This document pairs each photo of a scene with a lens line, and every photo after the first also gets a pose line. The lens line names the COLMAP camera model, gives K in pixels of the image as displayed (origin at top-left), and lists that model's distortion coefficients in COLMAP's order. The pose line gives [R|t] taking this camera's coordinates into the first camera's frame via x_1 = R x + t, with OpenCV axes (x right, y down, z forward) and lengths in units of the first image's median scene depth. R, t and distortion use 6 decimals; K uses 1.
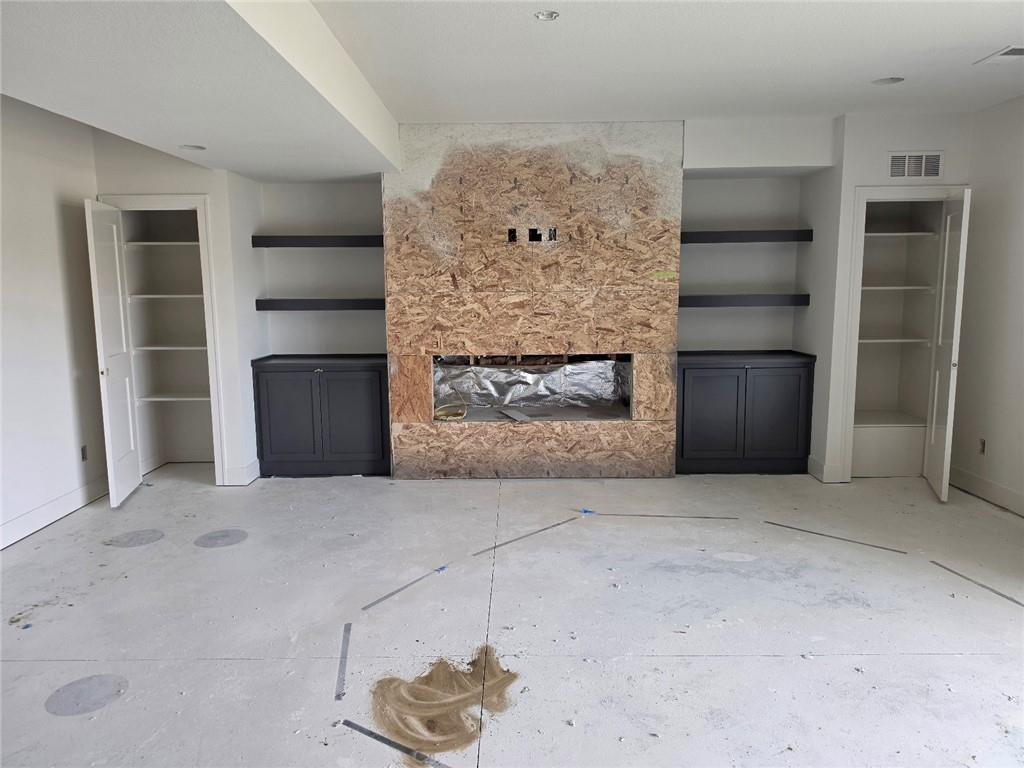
lens RADIAL K [[699.4, 0, 509.6], [0, 699.4, 388.5], [0, 0, 1]] dist [0.042944, -0.016463]
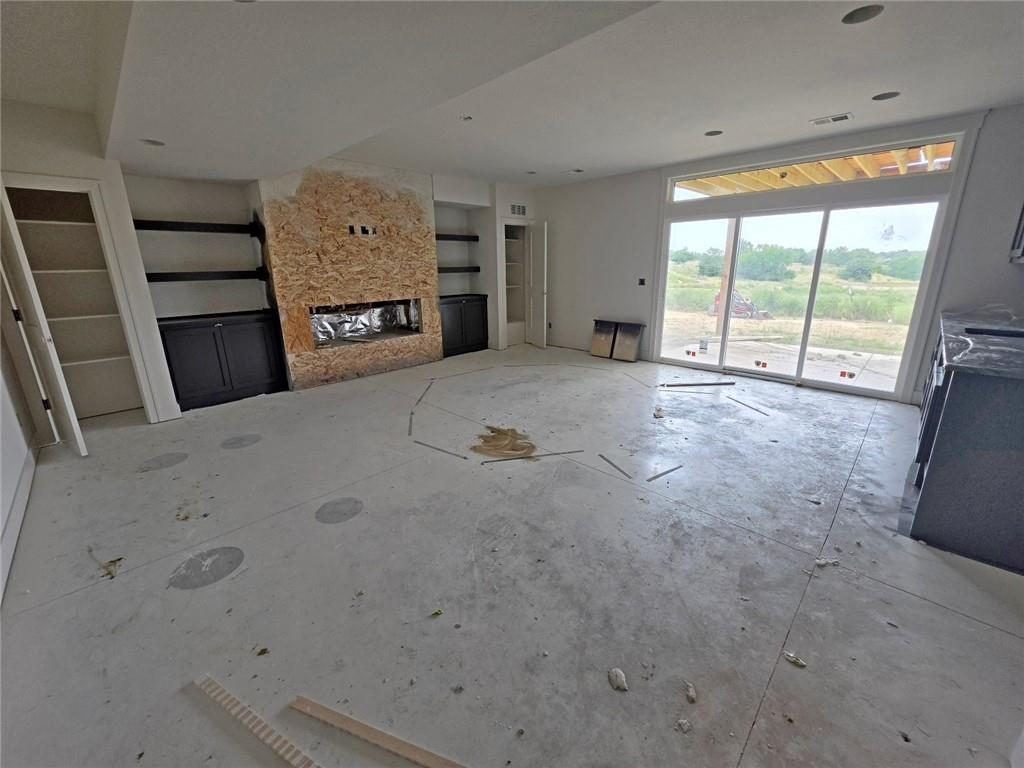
lens RADIAL K [[413.8, 0, 511.0], [0, 413.8, 376.1], [0, 0, 1]] dist [-0.002605, 0.000048]
pose [[0.693468, -0.187533, 0.695654, -0.479016], [0.116567, 0.982014, 0.148528, 0.020182], [-0.710996, -0.021909, 0.702855, 0.034611]]
